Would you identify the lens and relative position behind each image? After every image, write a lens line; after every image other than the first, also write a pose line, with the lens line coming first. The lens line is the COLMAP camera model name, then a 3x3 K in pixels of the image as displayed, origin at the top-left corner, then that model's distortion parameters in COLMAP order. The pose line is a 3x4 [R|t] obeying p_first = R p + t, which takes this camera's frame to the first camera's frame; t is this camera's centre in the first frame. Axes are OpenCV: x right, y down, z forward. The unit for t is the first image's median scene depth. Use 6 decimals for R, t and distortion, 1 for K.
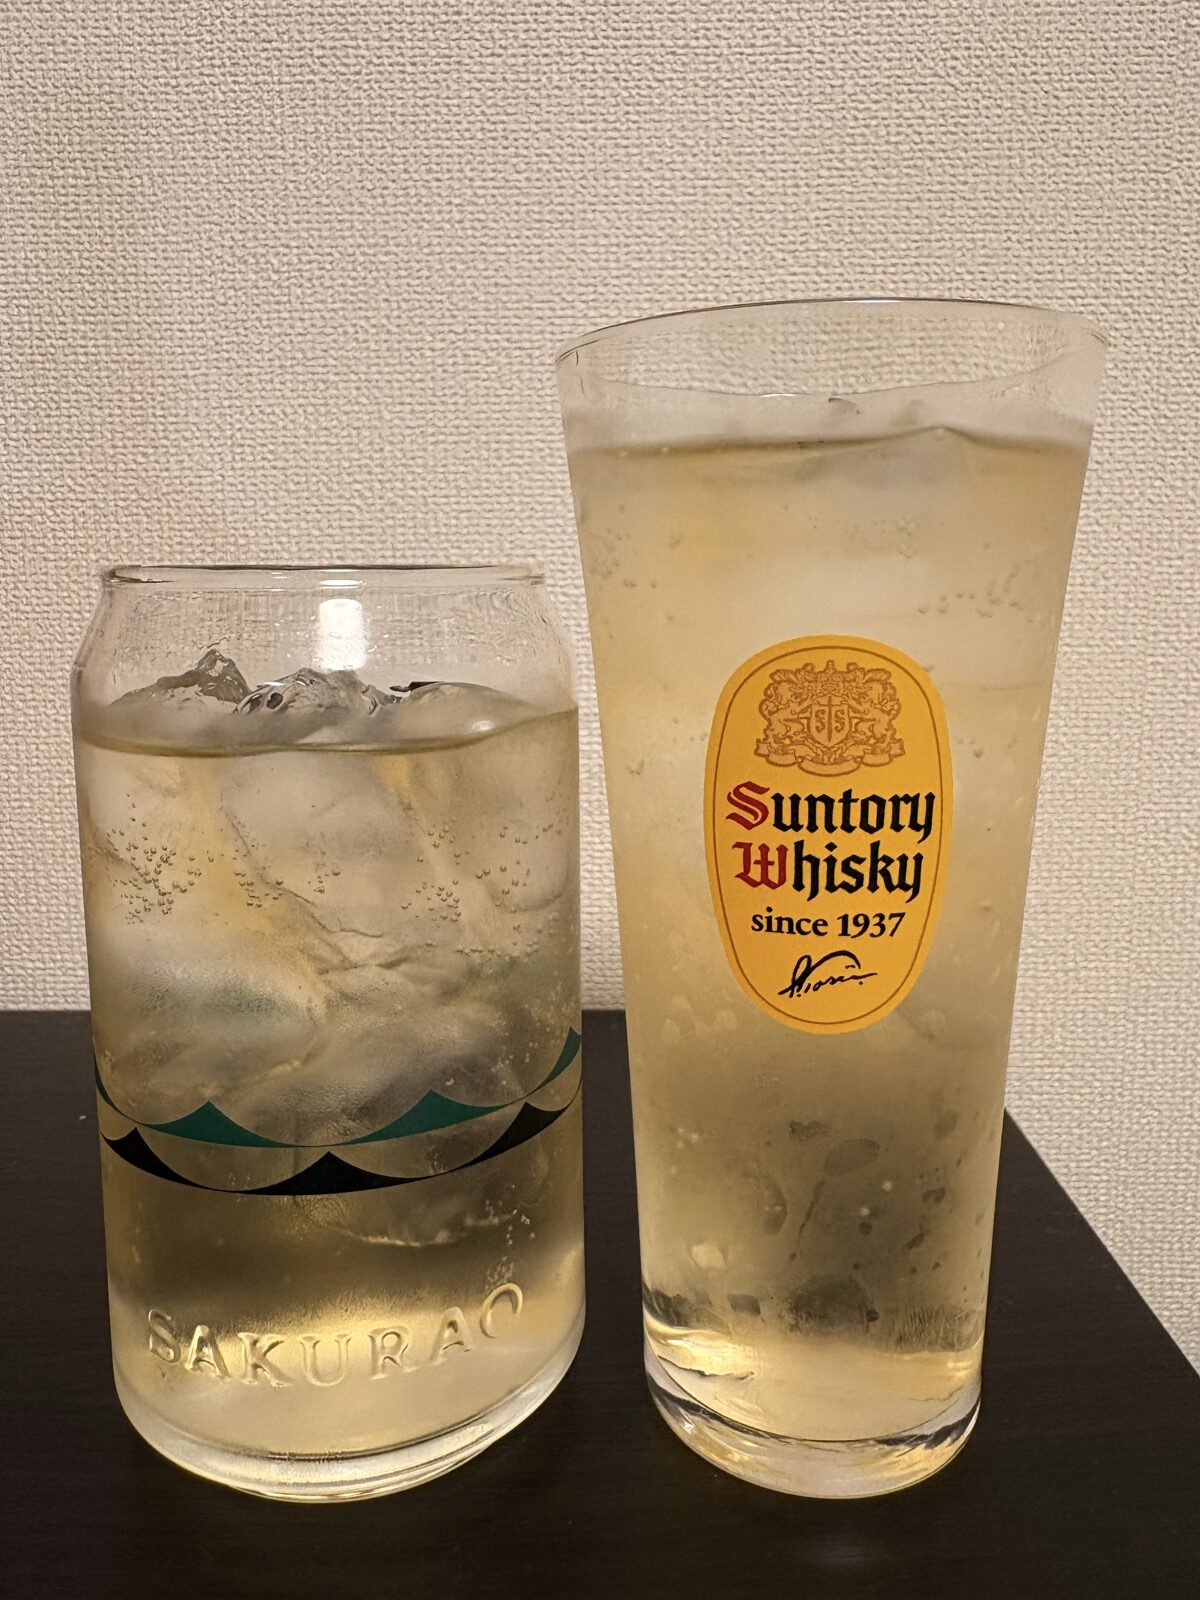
lens RADIAL K [[1222.6, 0, 596.5], [0, 1222.6, 740.6], [0, 0, 1]] dist [-0.006171, 0.005420]
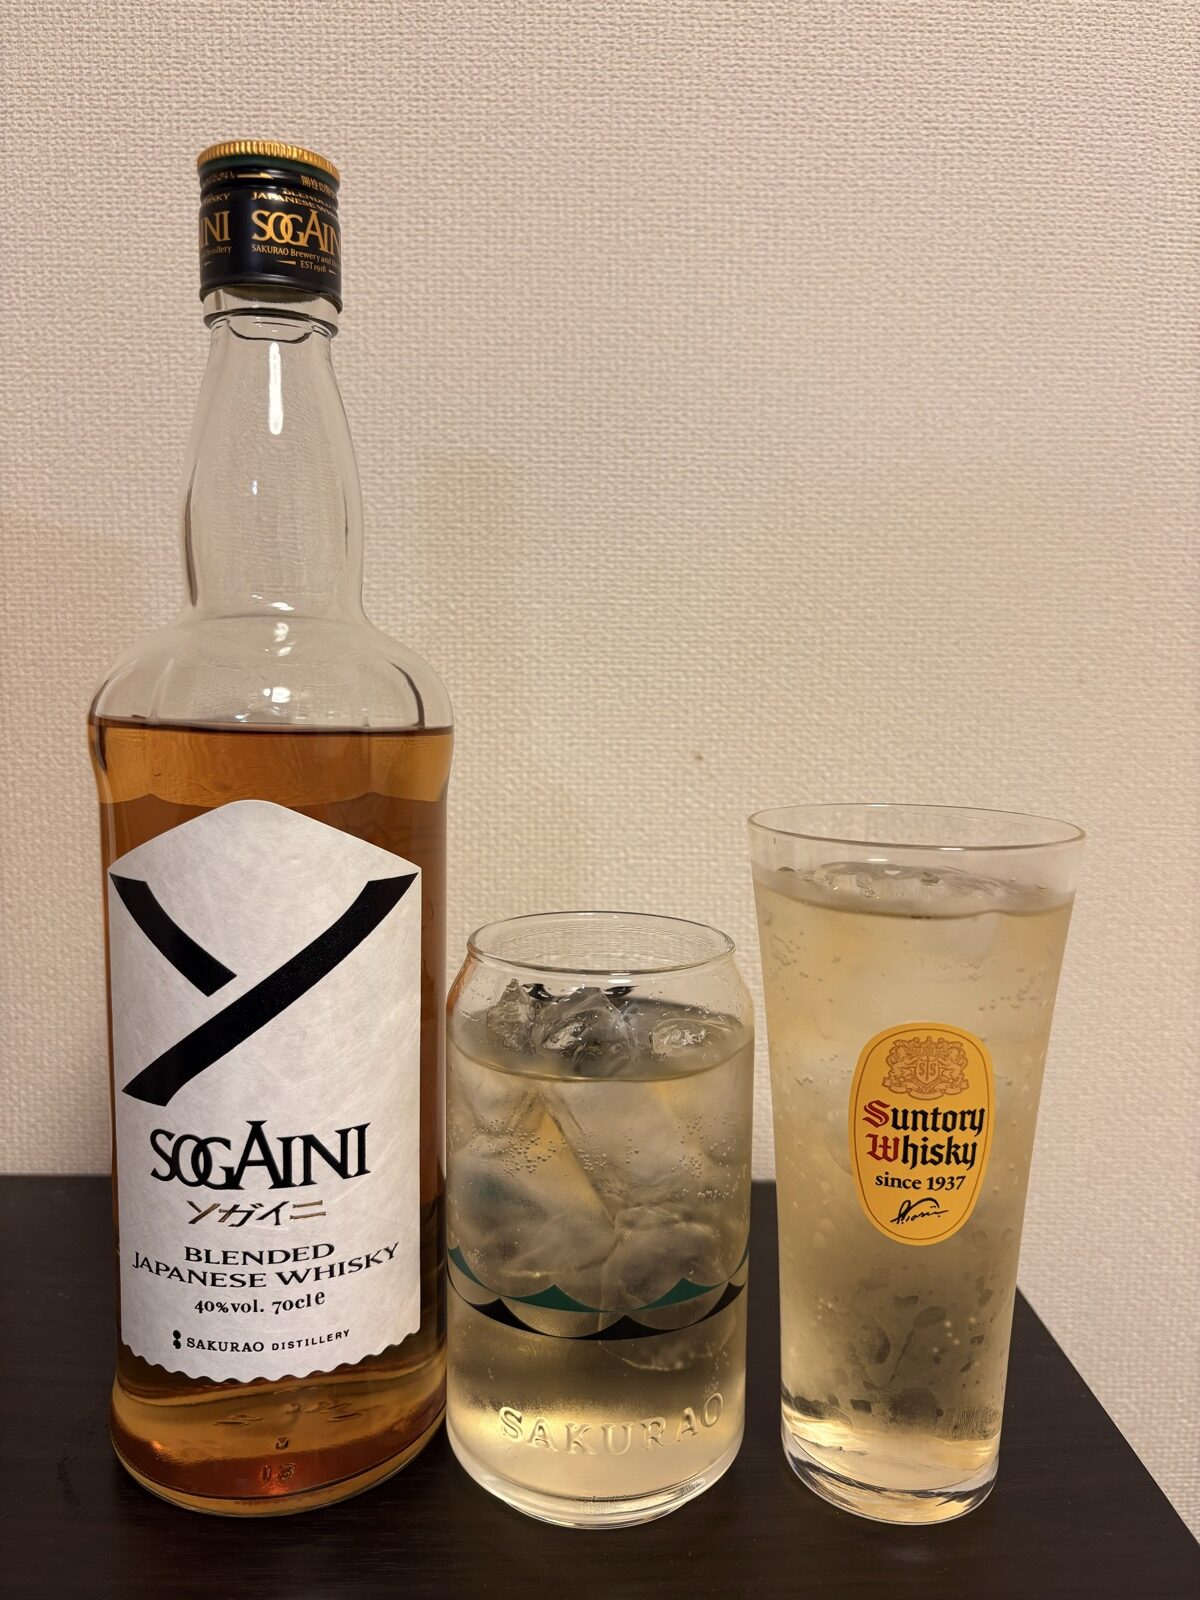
lens RADIAL K [[1214.8, 0, 595.1], [0, 1214.8, 832.5], [0, 0, 1]] dist [0.116451, -0.391059]
pose [[0.999484, 0.015914, 0.027898, -0.144664], [-0.015726, 0.999852, -0.006932, -0.143816], [-0.028005, 0.006490, 0.999587, -0.315643]]
